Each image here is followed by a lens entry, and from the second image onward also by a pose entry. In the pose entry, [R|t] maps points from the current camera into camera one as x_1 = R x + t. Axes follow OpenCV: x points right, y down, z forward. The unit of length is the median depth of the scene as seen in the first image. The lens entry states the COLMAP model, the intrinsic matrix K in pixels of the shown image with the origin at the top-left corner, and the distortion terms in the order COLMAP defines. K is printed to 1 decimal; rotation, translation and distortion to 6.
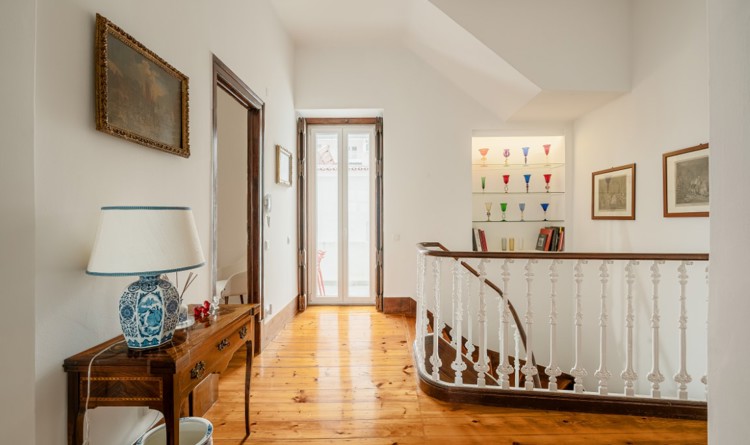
lens RADIAL K [[344.4, 0, 373.3], [0, 344.4, 220.6], [0, 0, 1]] dist [-0.002700, -0.000145]
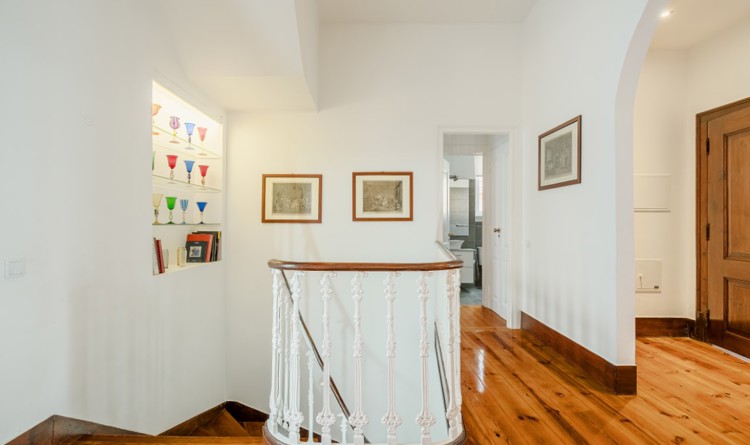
lens RADIAL K [[344.4, 0, 370.9], [0, 344.4, 222.8], [0, 0, 1]] dist [-0.002700, -0.000145]
pose [[-0.014124, 0.010490, 0.999845, -0.377056], [0.001129, 0.999944, -0.010475, 0.008350], [-0.999900, 0.000981, -0.014135, 0.795784]]
